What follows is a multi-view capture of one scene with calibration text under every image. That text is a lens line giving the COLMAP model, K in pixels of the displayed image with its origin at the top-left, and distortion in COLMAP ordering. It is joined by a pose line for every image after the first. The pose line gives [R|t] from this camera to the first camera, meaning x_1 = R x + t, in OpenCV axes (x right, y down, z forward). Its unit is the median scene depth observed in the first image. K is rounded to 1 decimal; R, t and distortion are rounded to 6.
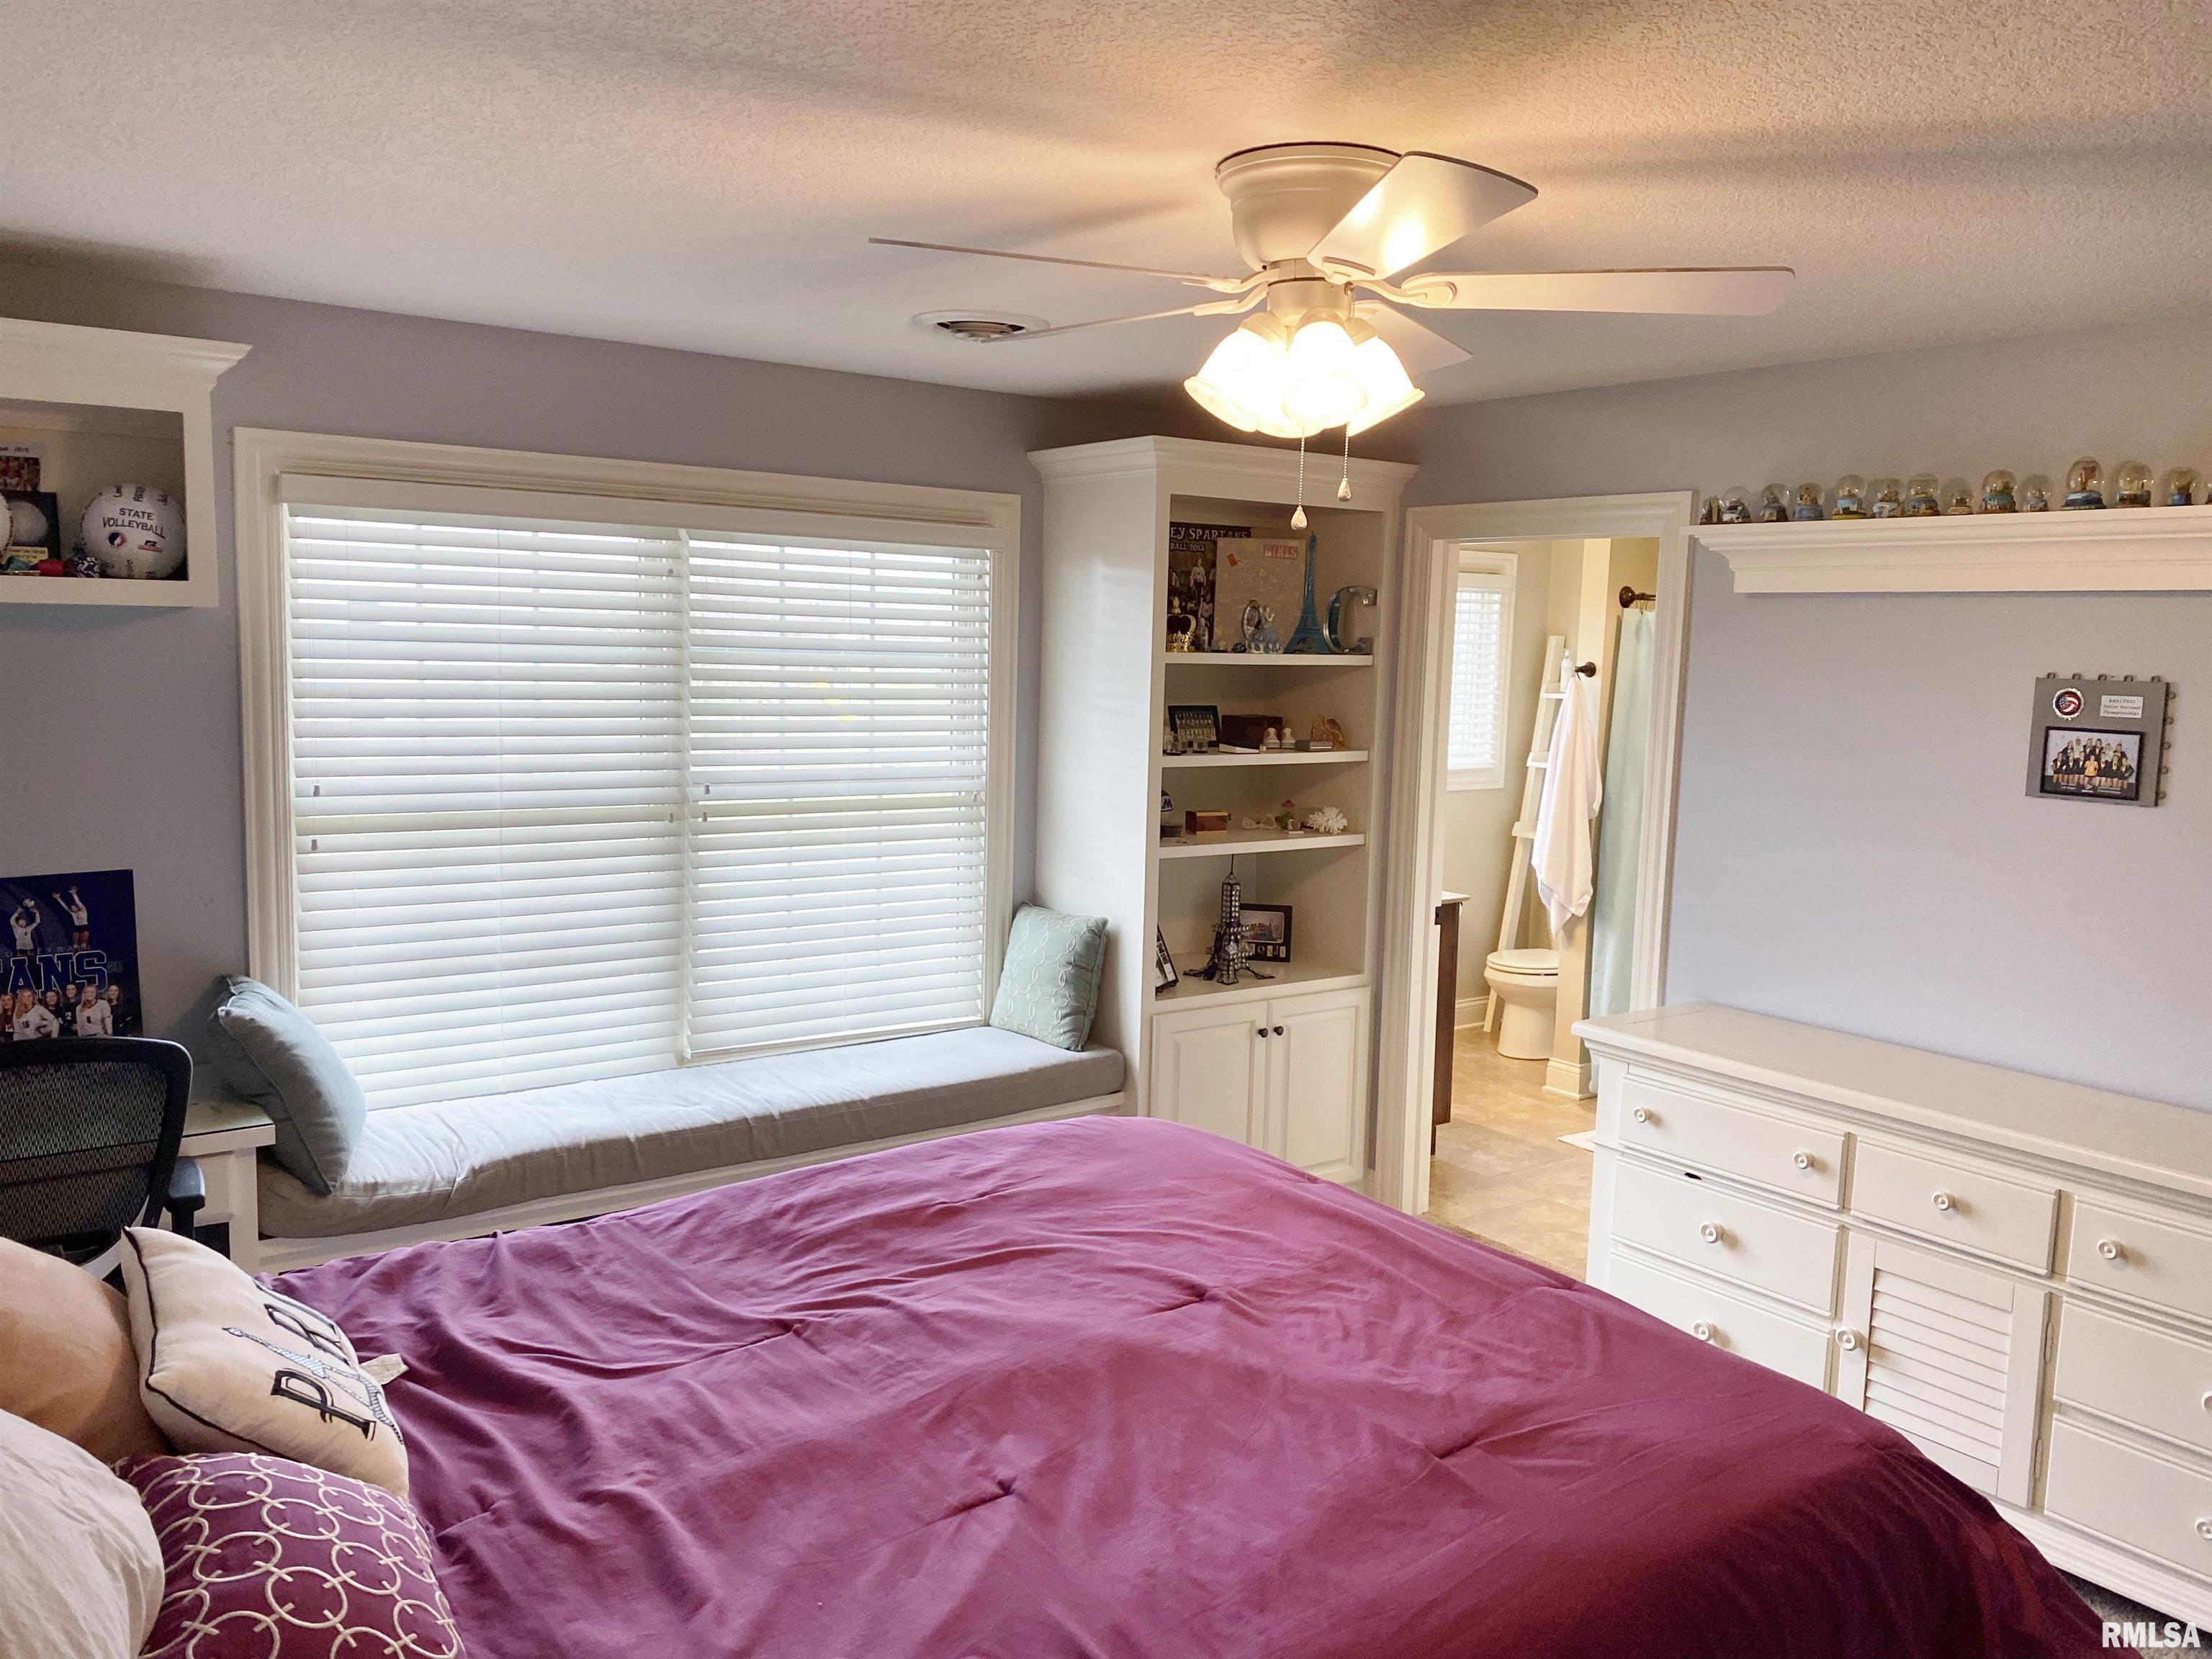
lens RADIAL K [[1679.9, 0, 1099.0], [0, 1679.9, 823.0], [0, 0, 1]] dist [-0.005067, 0.001381]
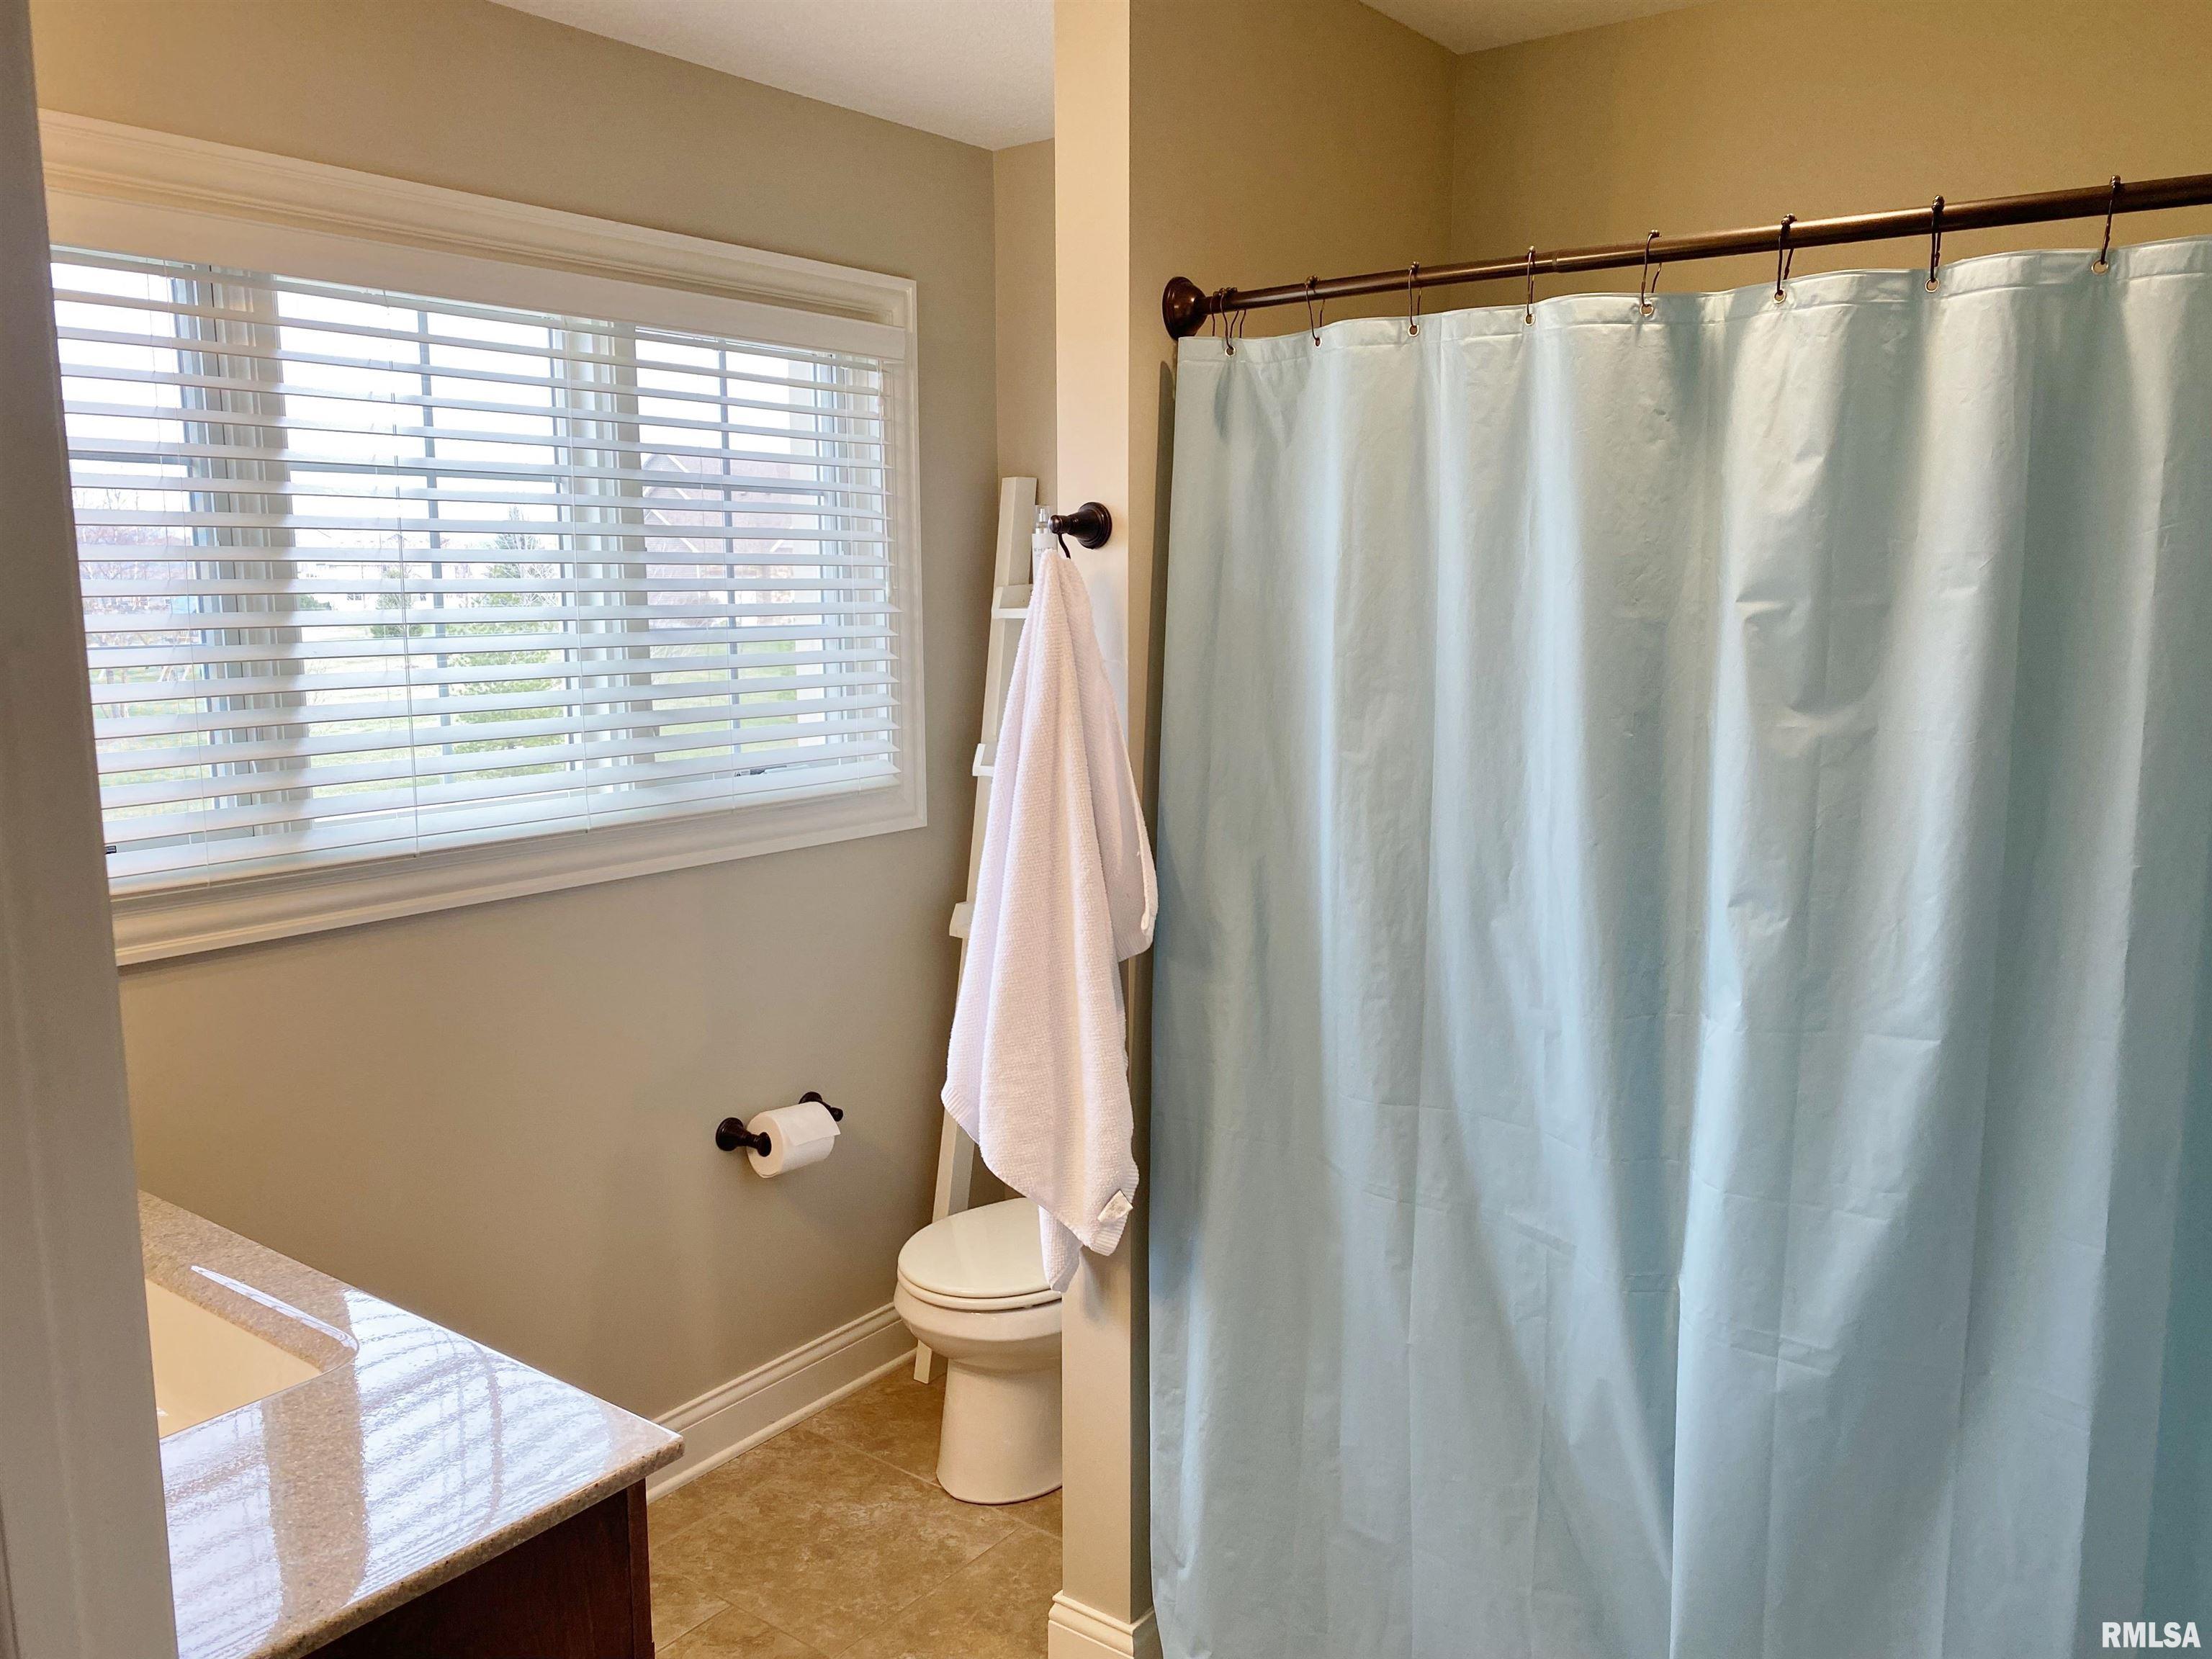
lens RADIAL K [[1679.9, 0, 1110.1], [0, 1679.9, 841.3], [0, 0, 1]] dist [-0.005067, 0.001381]
pose [[0.958707, -0.069640, 0.275737, 0.194375], [0.058190, 0.997077, 0.049502, -0.042844], [-0.278378, -0.031412, 0.959958, 0.660616]]
